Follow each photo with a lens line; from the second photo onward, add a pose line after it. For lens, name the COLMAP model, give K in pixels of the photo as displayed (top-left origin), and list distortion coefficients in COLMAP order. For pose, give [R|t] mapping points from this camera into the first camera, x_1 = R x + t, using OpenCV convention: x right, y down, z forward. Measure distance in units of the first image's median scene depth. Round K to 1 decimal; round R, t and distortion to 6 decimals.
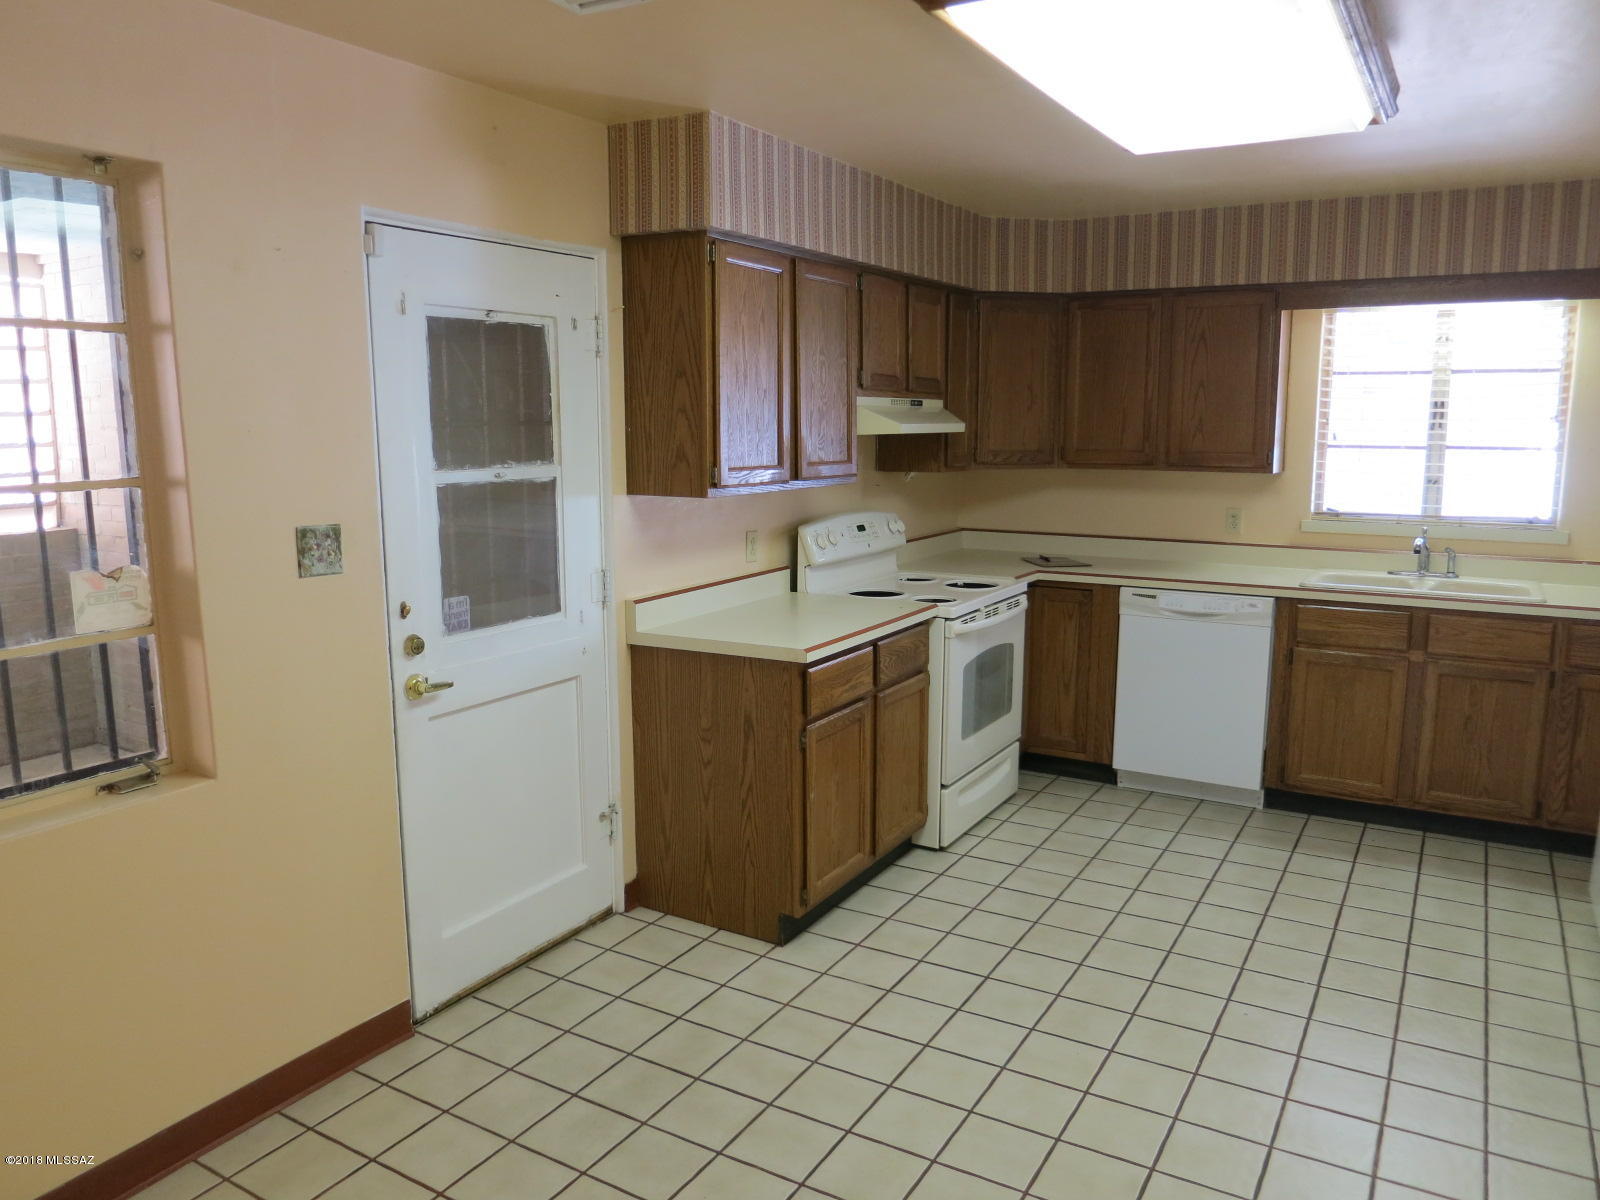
lens RADIAL K [[1150.0, 0, 800.0], [0, 1150.0, 600.0], [0, 0, 1]] dist [-0.038977, -0.002057]
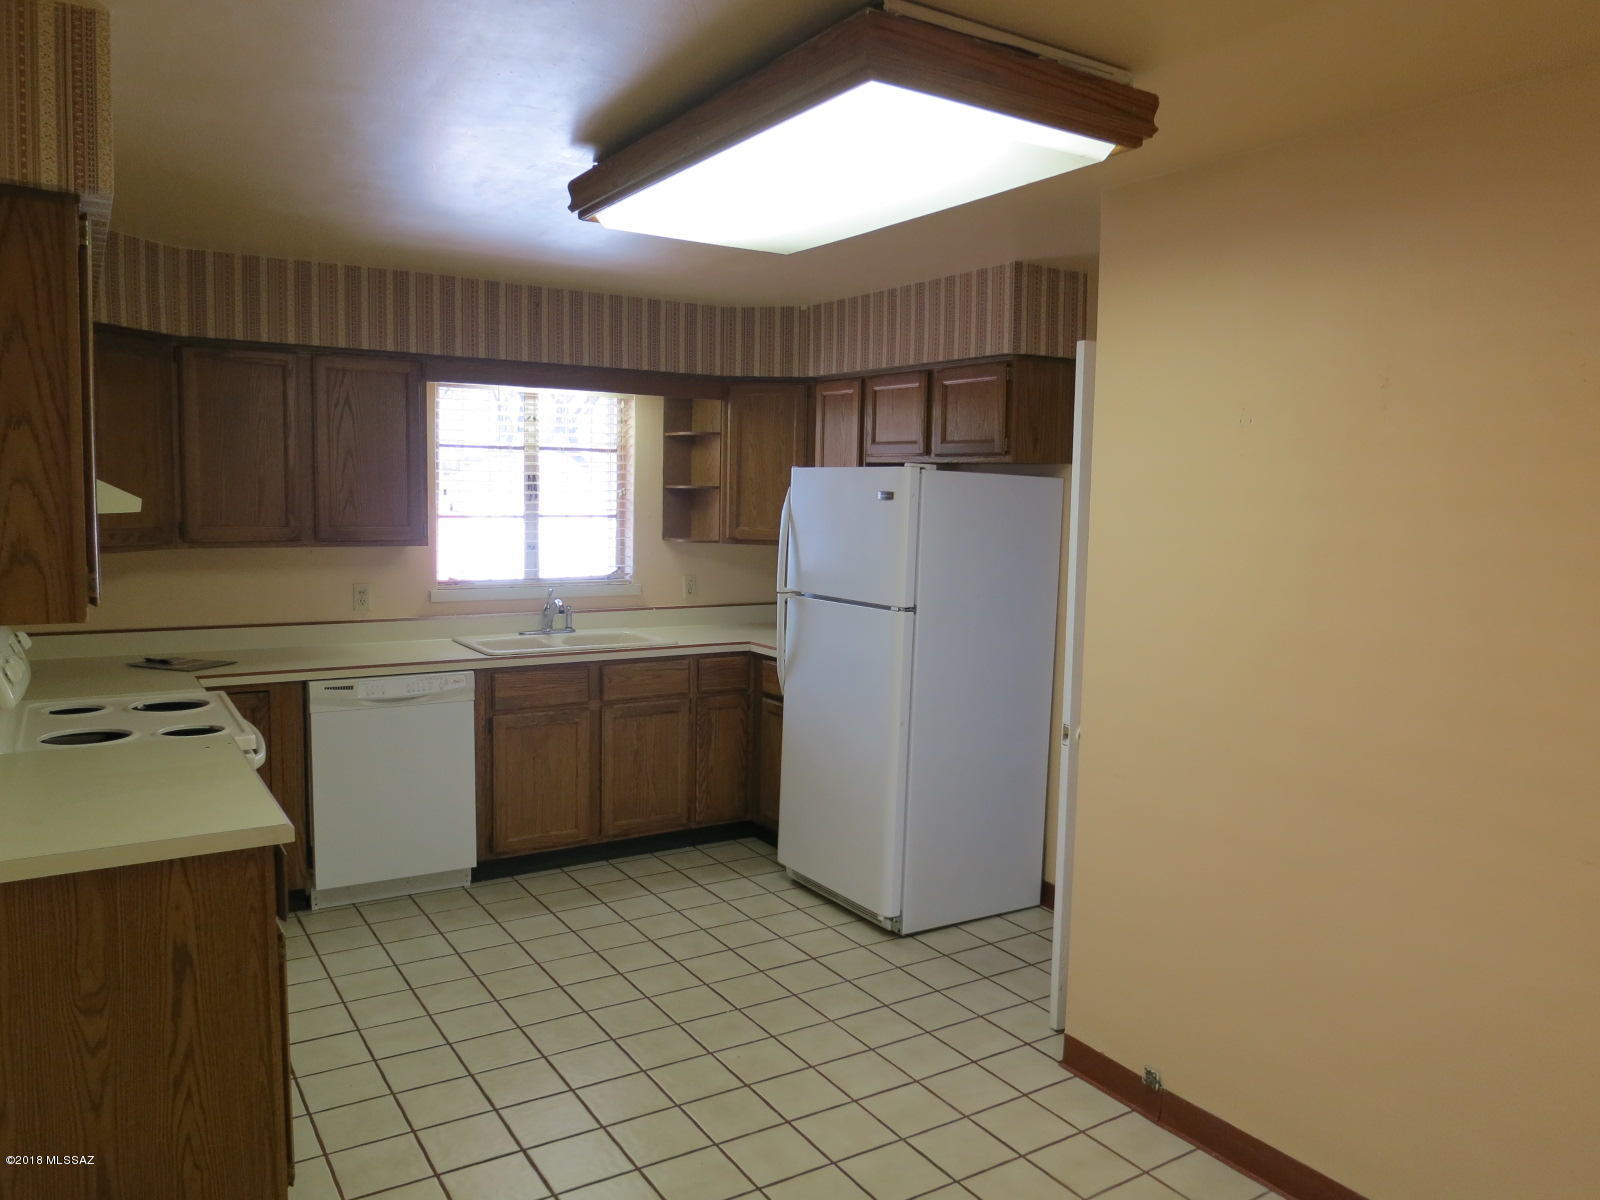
lens RADIAL K [[1150.0, 0, 800.0], [0, 1150.0, 600.0], [0, 0, 1]] dist [-0.038977, -0.002057]
pose [[0.454187, -0.075304, 0.887718, -0.331857], [0.120031, 0.992509, 0.022781, -0.050700], [-0.882783, 0.096207, 0.459824, 0.280391]]
